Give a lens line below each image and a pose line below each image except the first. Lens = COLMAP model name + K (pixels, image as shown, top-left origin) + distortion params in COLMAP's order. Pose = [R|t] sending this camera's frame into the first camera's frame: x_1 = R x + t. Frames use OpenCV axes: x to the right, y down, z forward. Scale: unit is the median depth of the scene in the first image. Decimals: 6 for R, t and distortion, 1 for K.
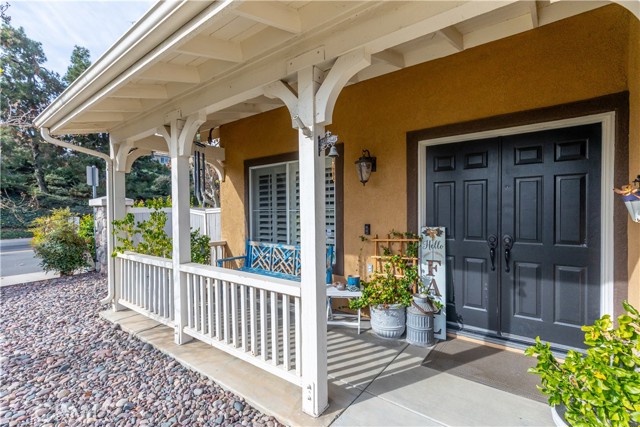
lens RADIAL K [[296.2, 0, 320.0], [0, 296.2, 213.5], [0, 0, 1]] dist [-0.002643, -0.000363]
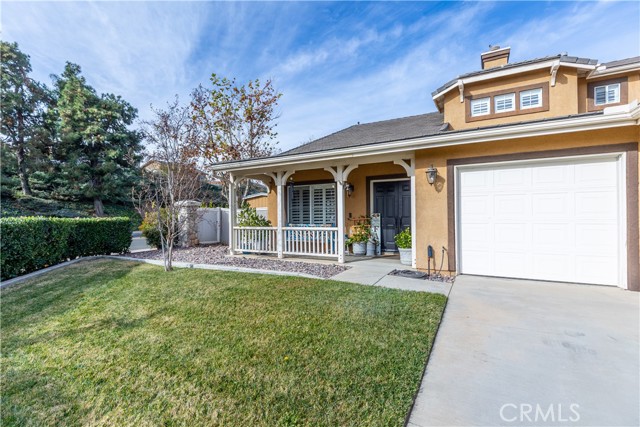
lens RADIAL K [[296.2, 0, 320.0], [0, 296.2, 213.5], [0, 0, 1]] dist [-0.002643, -0.000363]
pose [[0.988306, 0.002477, 0.152466, -0.488714], [0.000279, 0.999837, -0.018051, 0.089369], [-0.152486, 0.017883, 0.988144, -1.459422]]
